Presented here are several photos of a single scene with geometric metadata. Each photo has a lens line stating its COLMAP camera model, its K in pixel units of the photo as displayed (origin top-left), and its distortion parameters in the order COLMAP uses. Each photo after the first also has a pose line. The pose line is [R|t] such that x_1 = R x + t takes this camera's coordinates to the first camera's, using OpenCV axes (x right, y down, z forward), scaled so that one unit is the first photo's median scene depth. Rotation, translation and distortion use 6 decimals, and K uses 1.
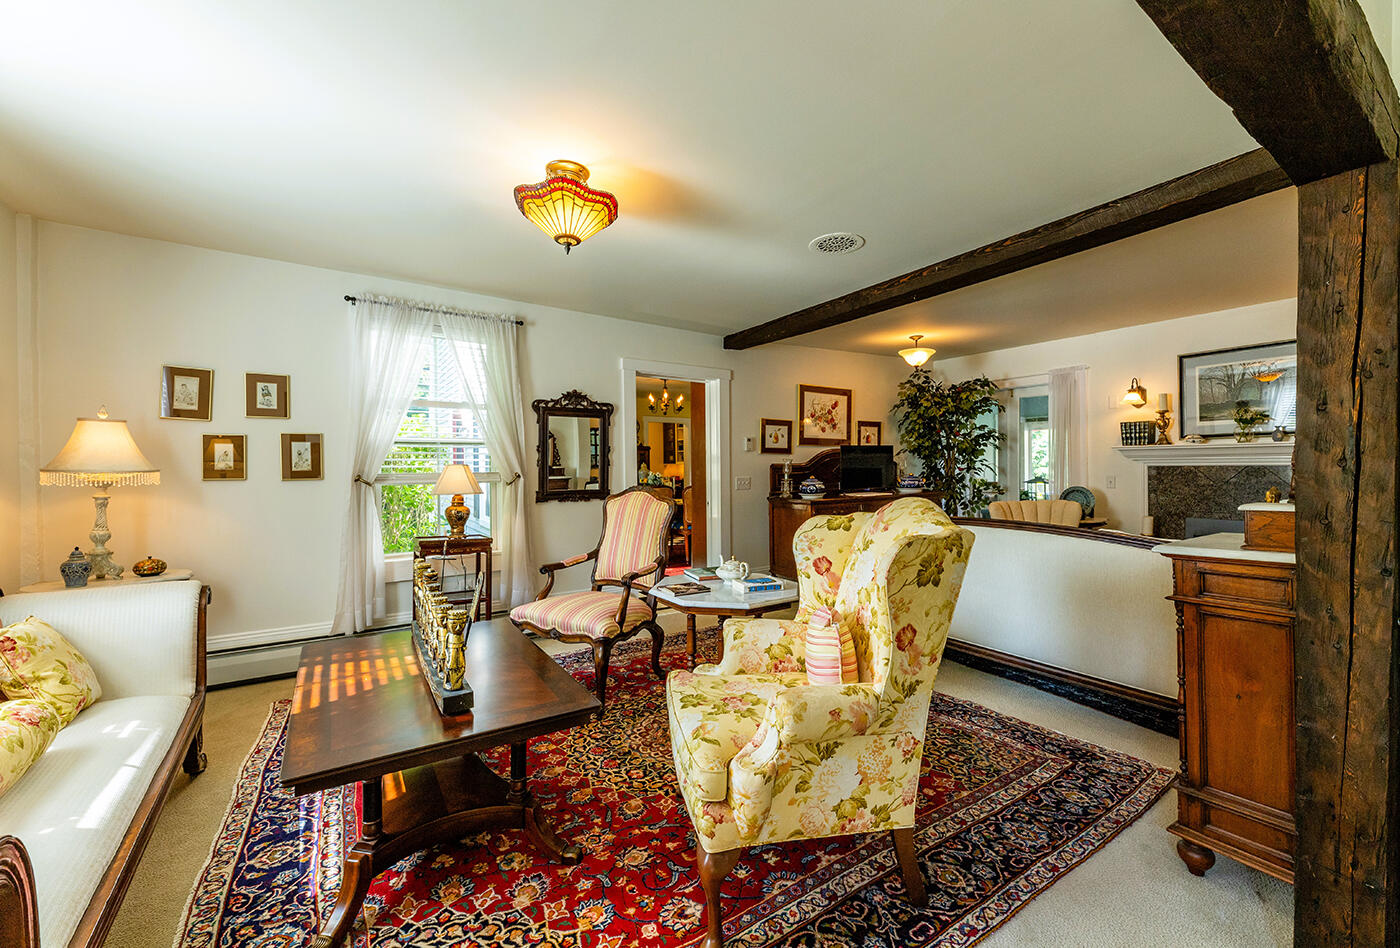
lens RADIAL K [[571.7, 0, 700.0], [0, 571.7, 474.0], [0, 0, 1]] dist [0.000215, 0.000020]
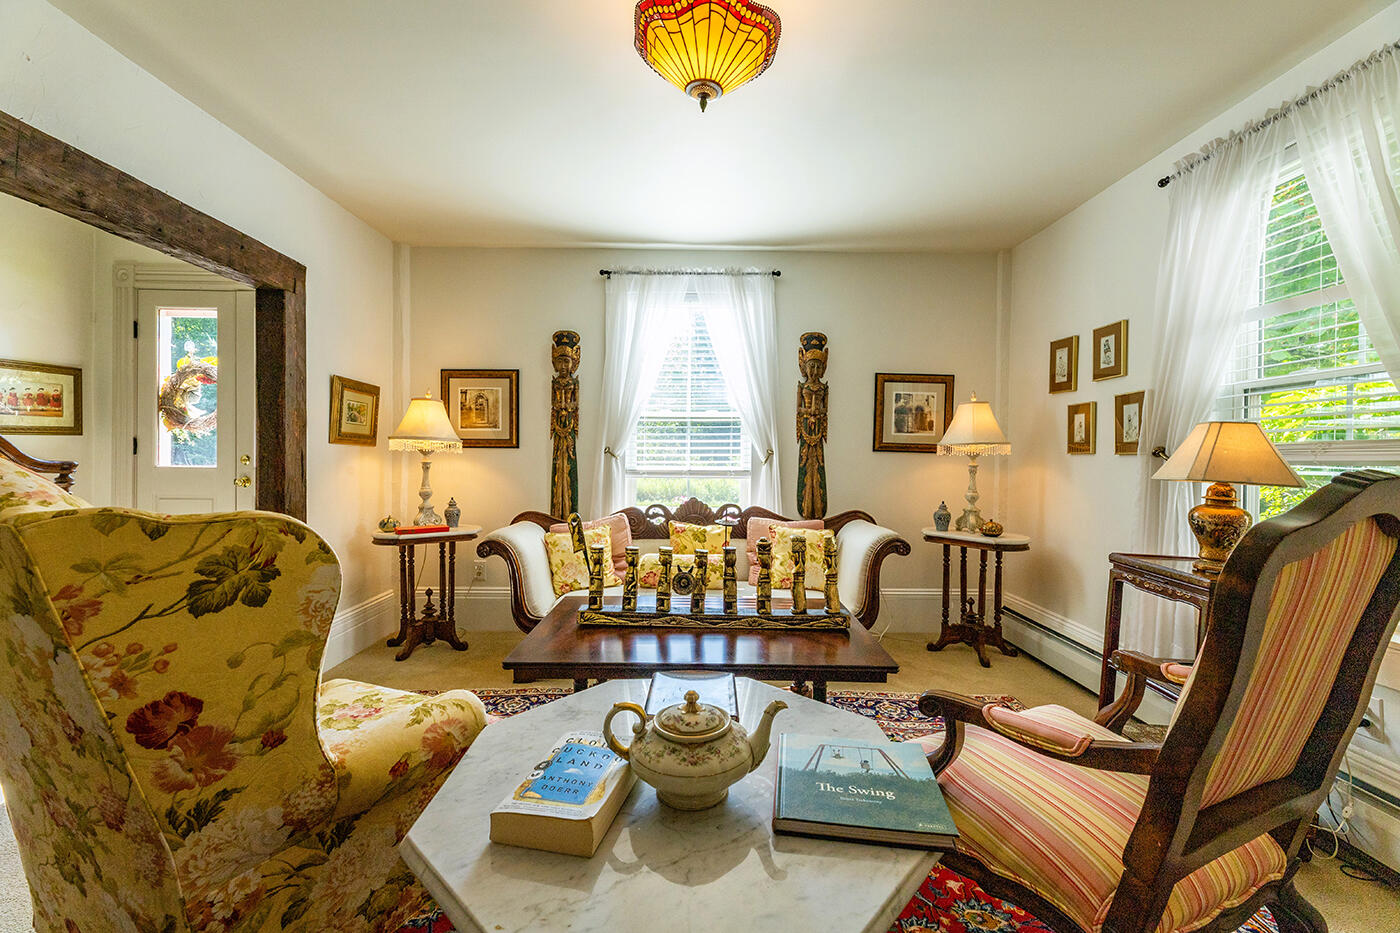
lens RADIAL K [[565.6, 0, 701.9], [0, 565.6, 458.9], [0, 0, 1]] dist [-0.001982, -0.000012]
pose [[-0.540735, 0.014115, -0.841075, 0.255815], [0.003147, 0.999886, 0.014757, 0.003724], [0.841187, 0.005333, -0.540718, 0.981420]]
